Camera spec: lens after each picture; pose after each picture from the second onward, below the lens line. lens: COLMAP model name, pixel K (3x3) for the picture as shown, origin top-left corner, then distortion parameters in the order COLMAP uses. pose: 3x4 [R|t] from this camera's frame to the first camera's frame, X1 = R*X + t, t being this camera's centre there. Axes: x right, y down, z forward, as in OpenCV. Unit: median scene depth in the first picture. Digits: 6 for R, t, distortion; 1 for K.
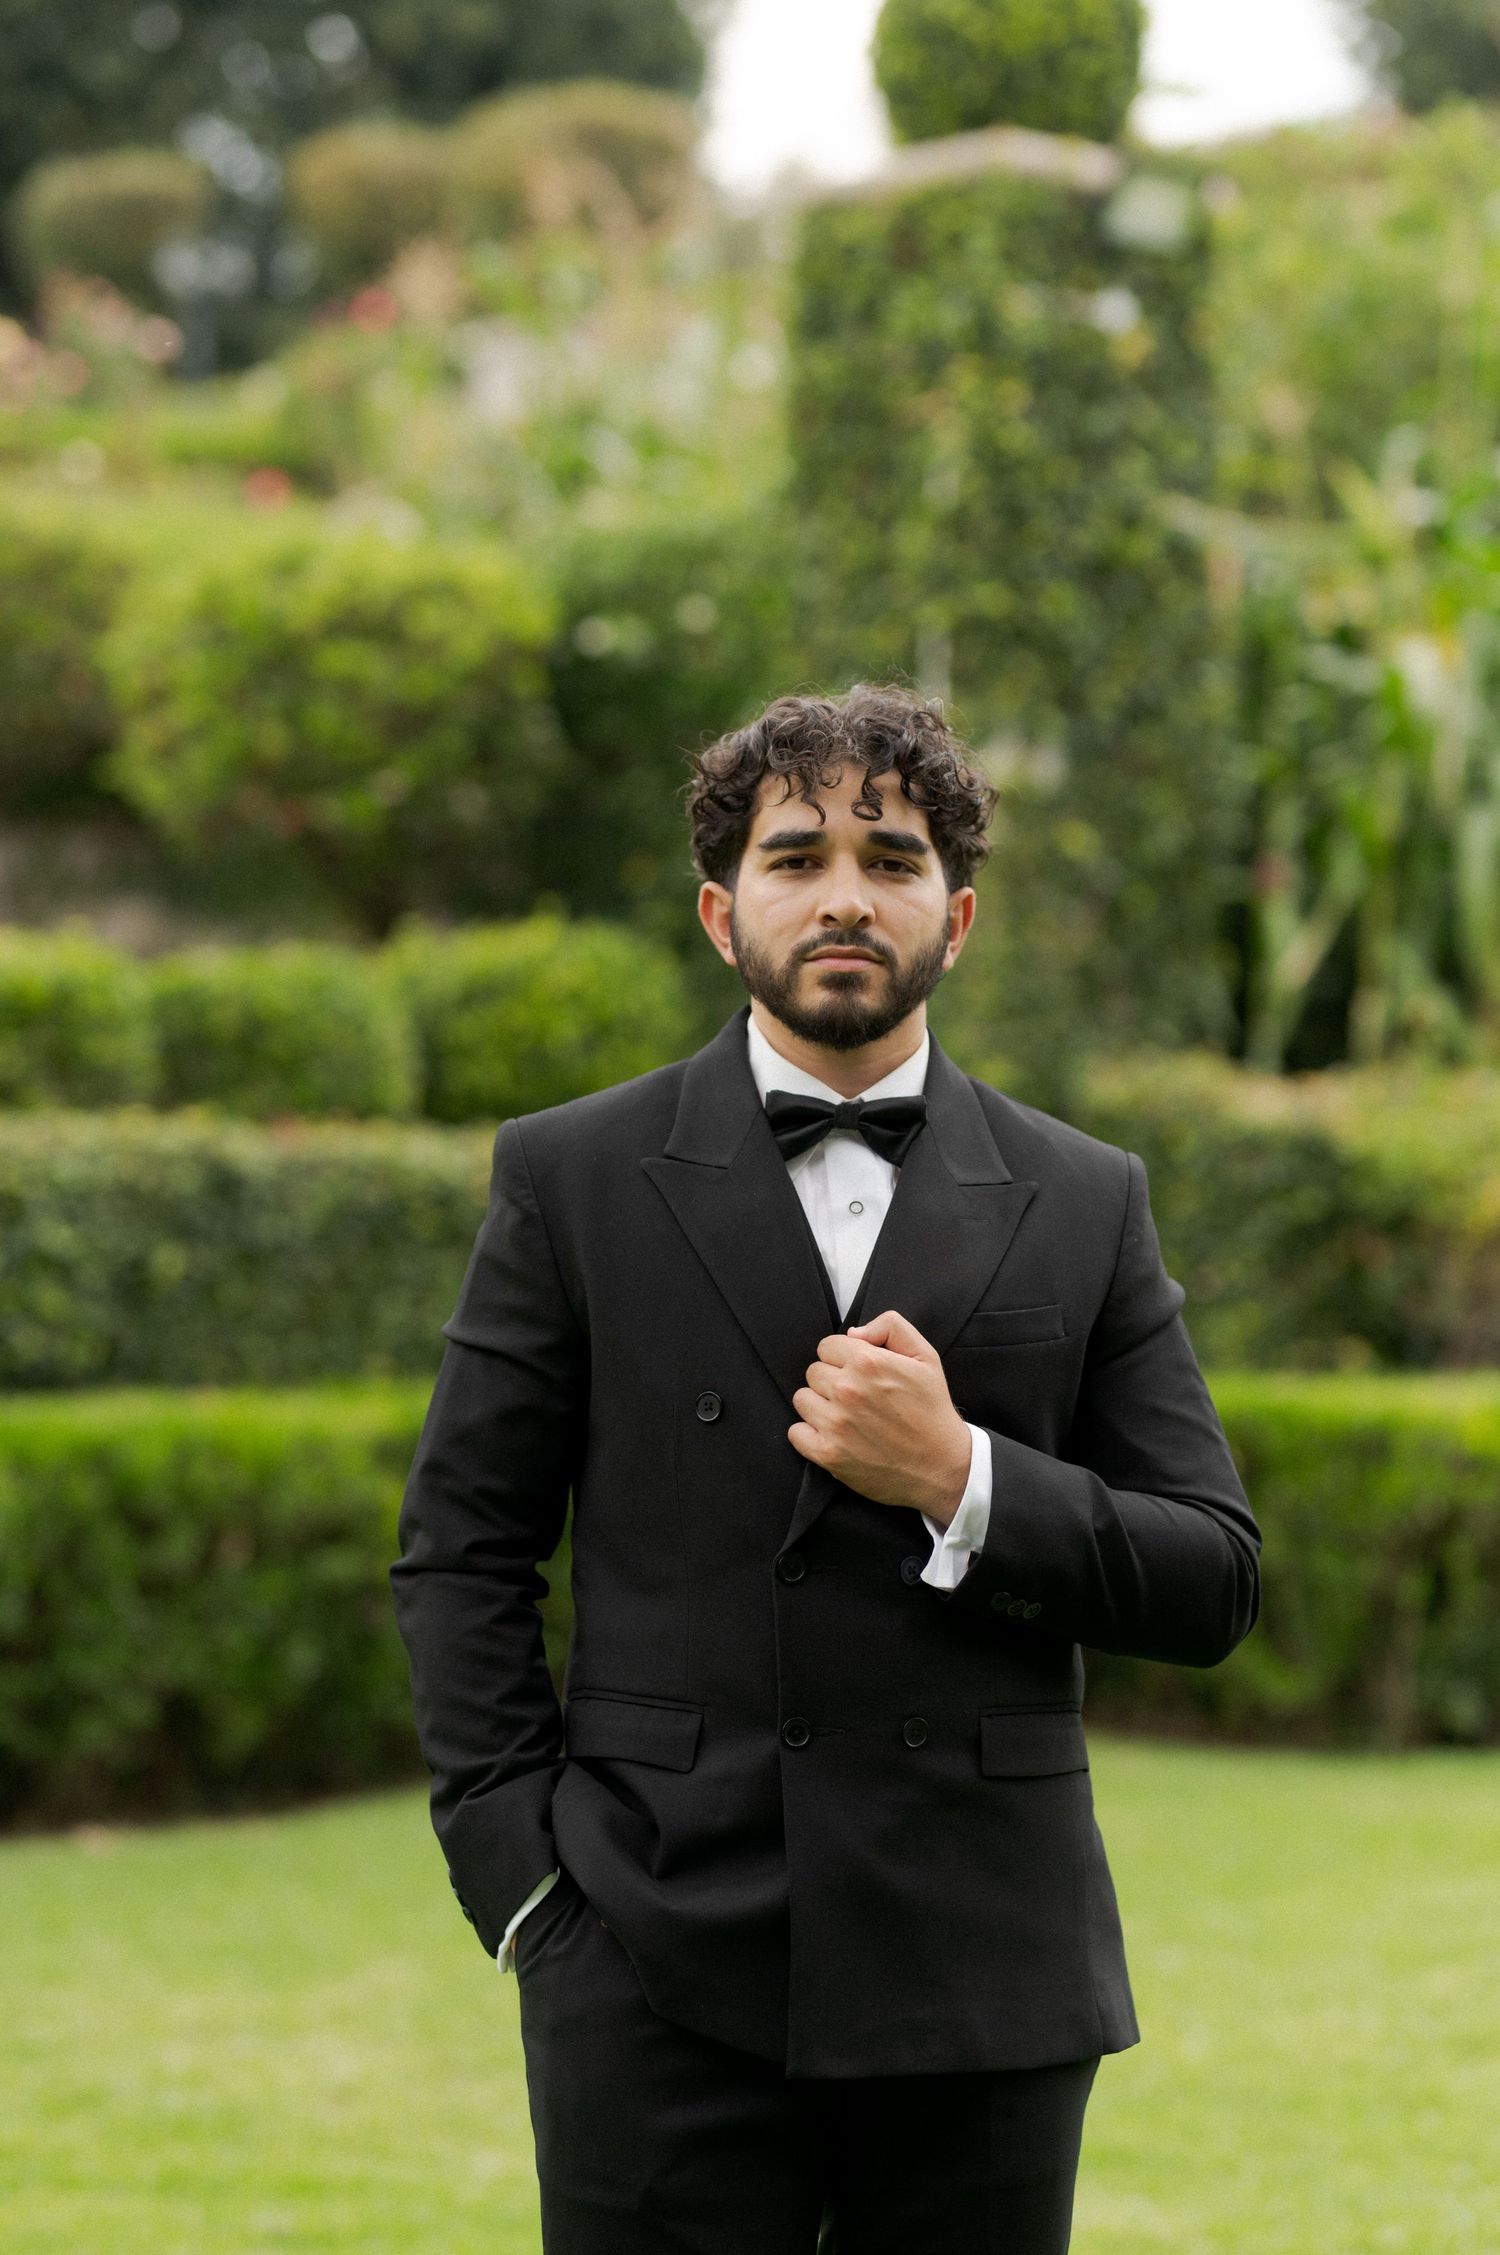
lens RADIAL K [[4580.5, 0, 750.0], [0, 4580.5, 1127.5], [0, 0, 1]] dist [0.104394, 0.104825]
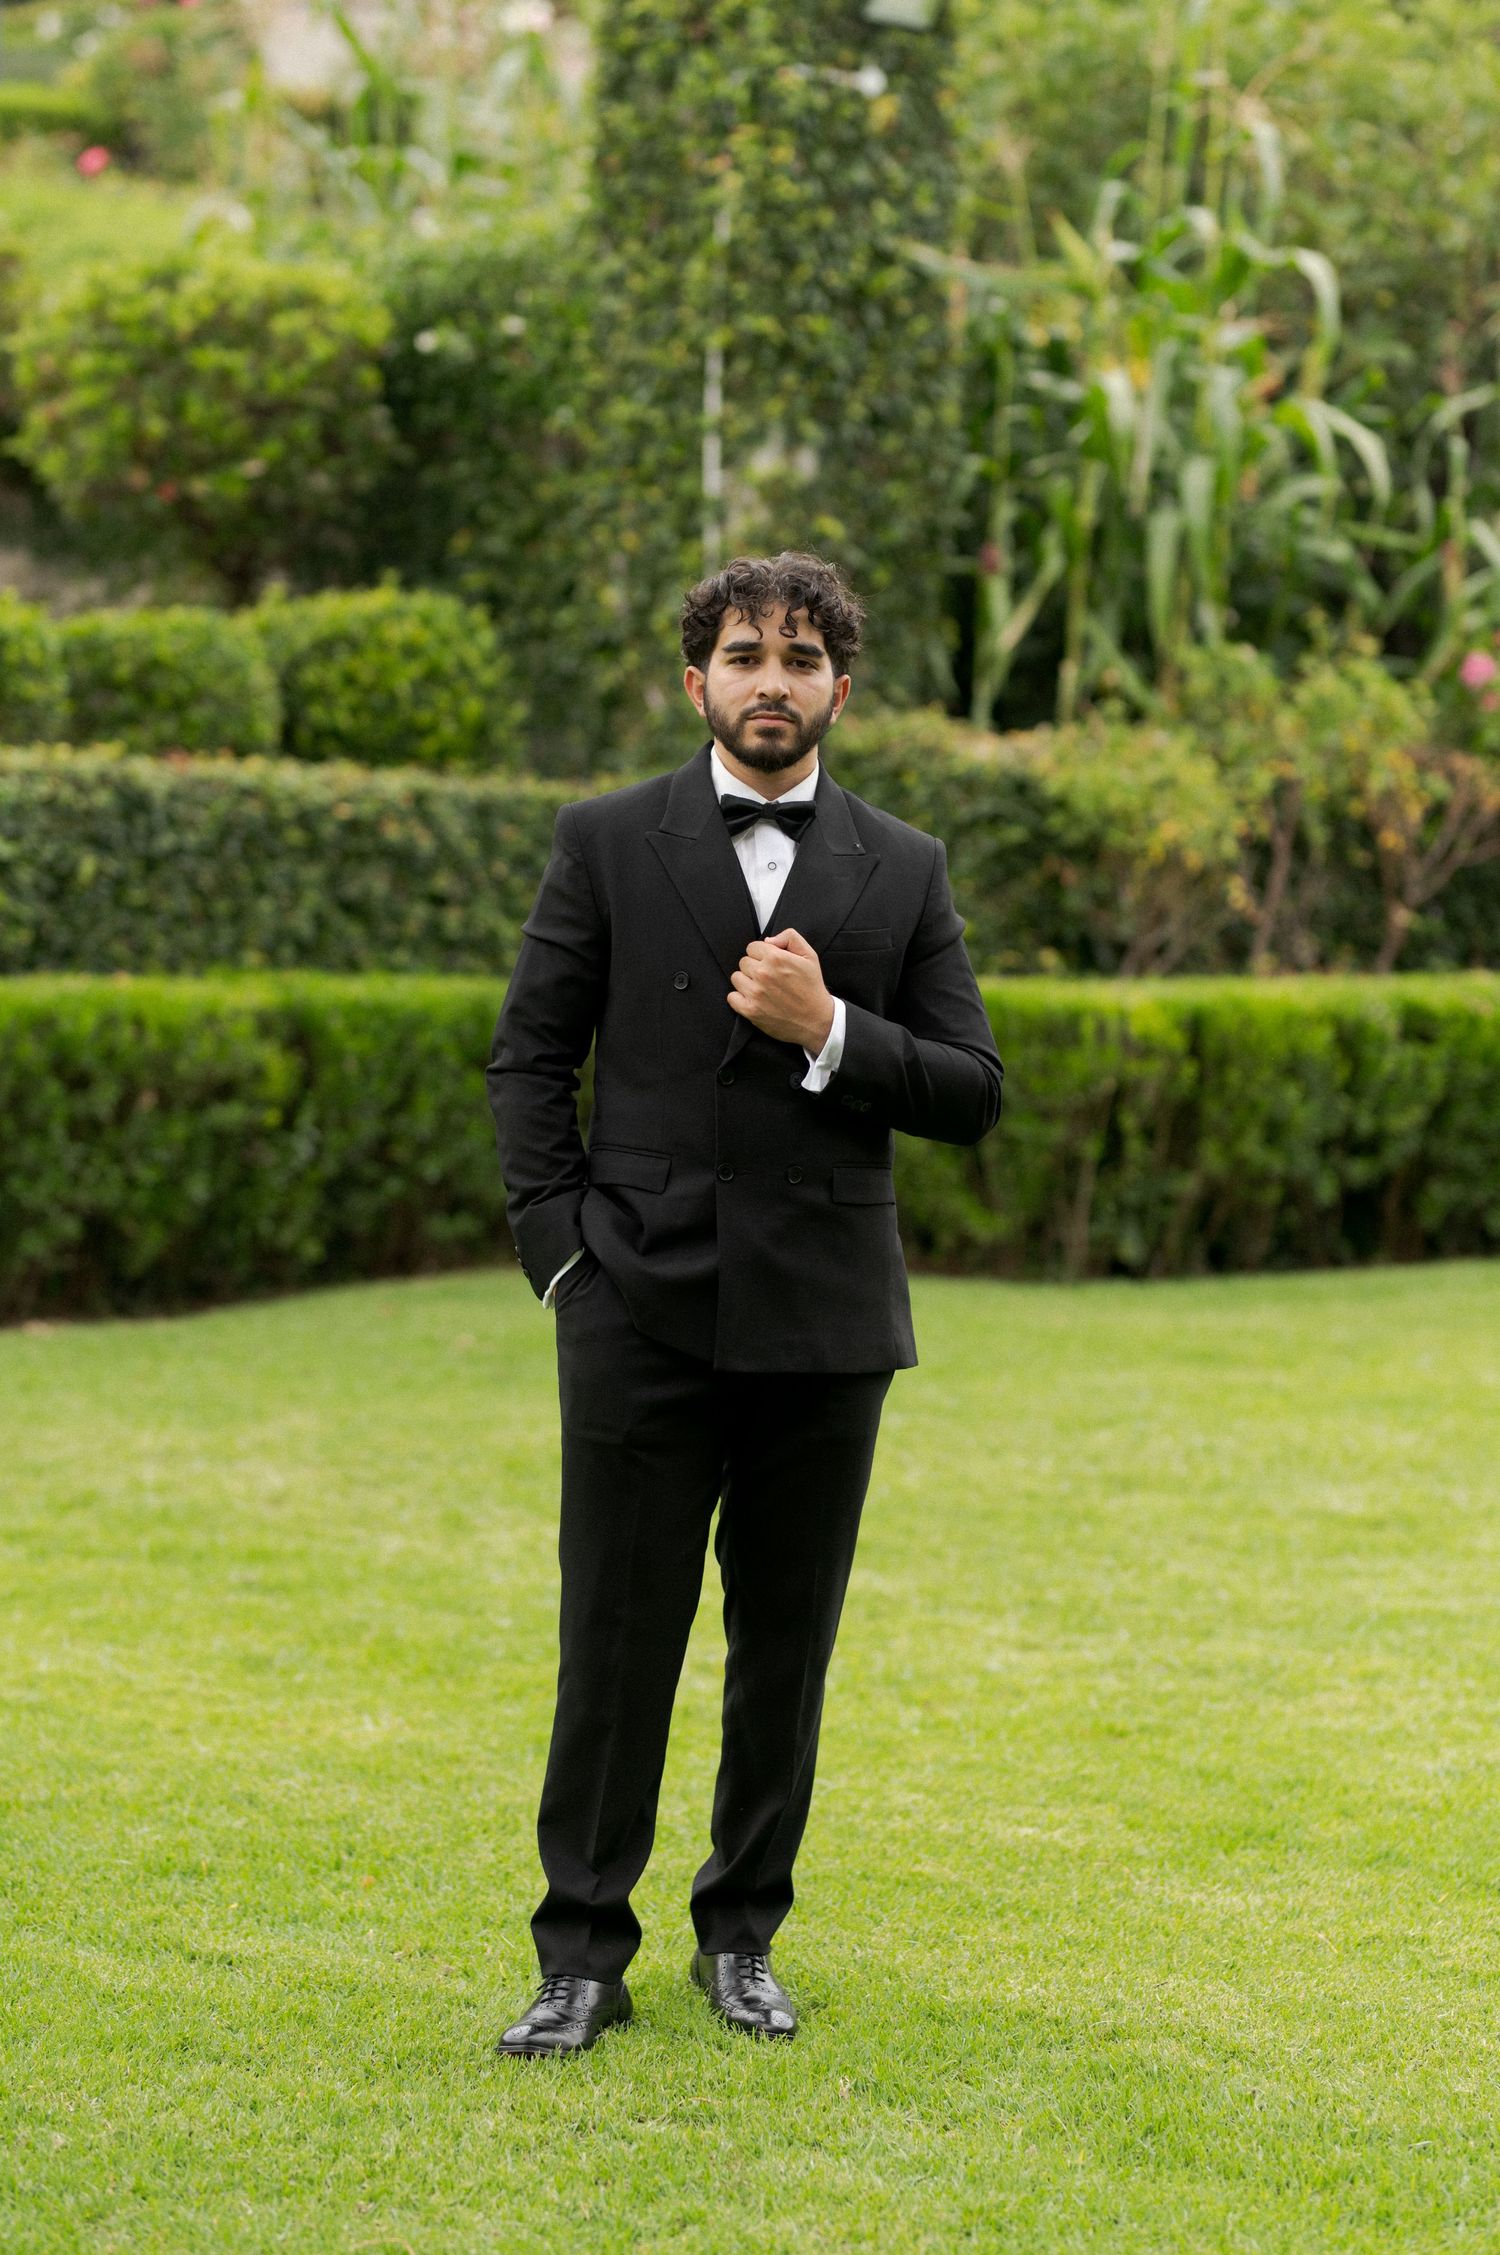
lens RADIAL K [[5618.0, 0, 750.0], [0, 5618.0, 1127.5], [0, 0, 1]] dist [-0.237546, 0.066652]
pose [[0.996409, 0.022082, 0.081743, -0.068221], [-0.028377, 0.996653, 0.076668, -0.019726], [-0.079776, -0.078712, 0.993700, -0.479168]]
